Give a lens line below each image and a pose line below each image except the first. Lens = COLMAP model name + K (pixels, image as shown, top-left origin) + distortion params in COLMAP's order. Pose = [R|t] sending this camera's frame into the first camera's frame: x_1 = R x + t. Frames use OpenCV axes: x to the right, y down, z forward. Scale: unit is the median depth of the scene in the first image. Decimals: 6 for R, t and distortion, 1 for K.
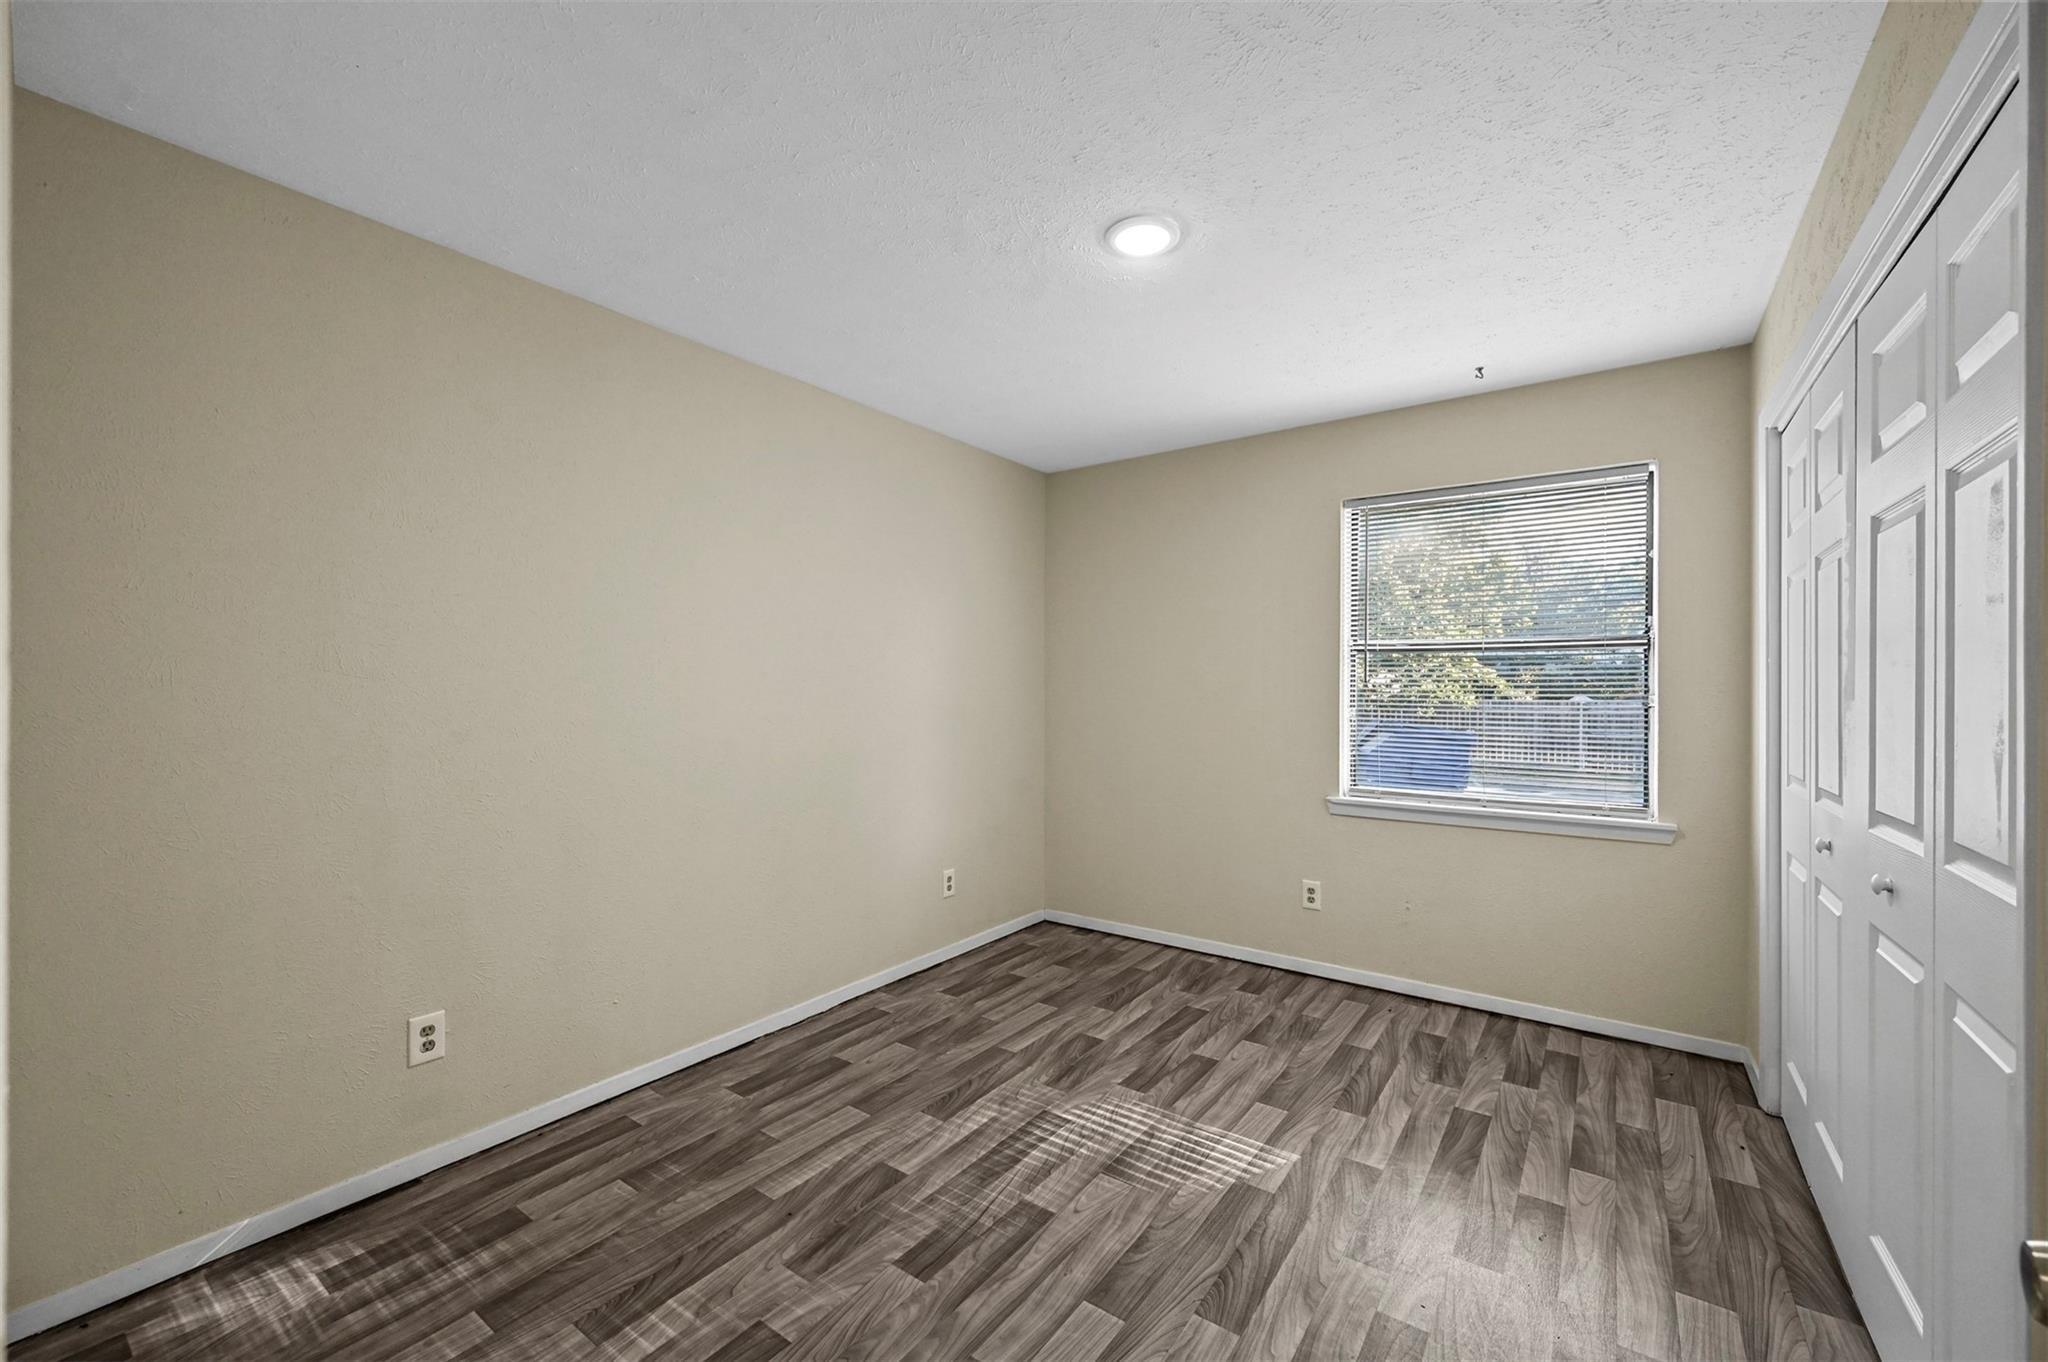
lens RADIAL K [[810.9, 0, 1026.2], [0, 810.9, 687.6], [0, 0, 1]] dist [0.000785, 0.000358]
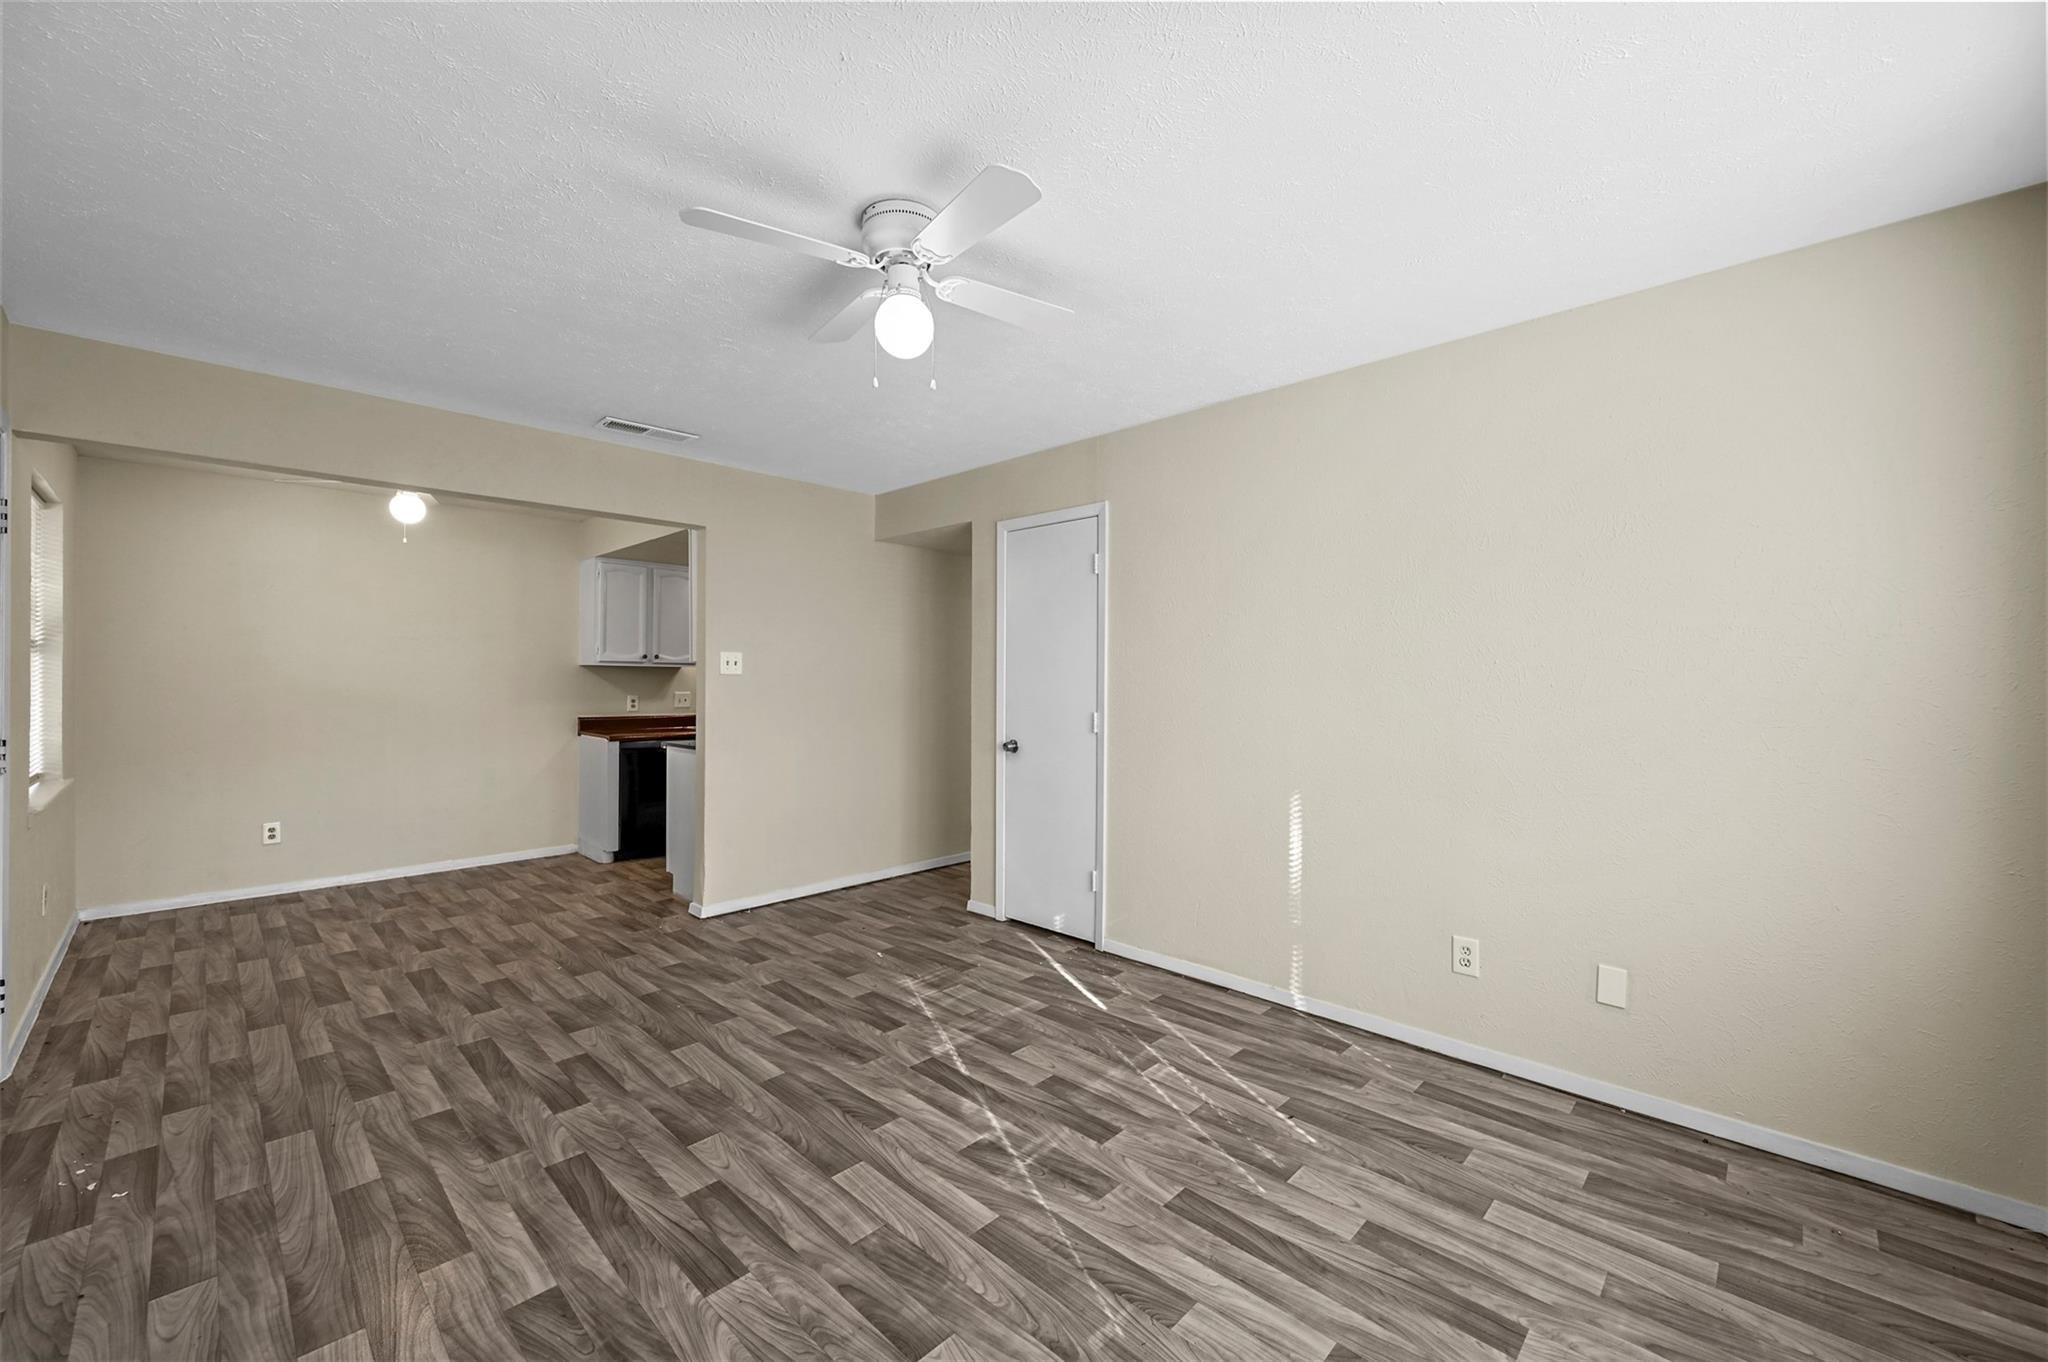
lens RADIAL K [[810.9, 0, 1055.5], [0, 810.9, 590.1], [0, 0, 1]] dist [0.000785, 0.000358]
pose [[0.127005, 0.101378, 0.986708, -0.305127], [-0.004623, 0.994813, -0.101616, -0.000438], [-0.991891, 0.008344, 0.126815, 0.361848]]
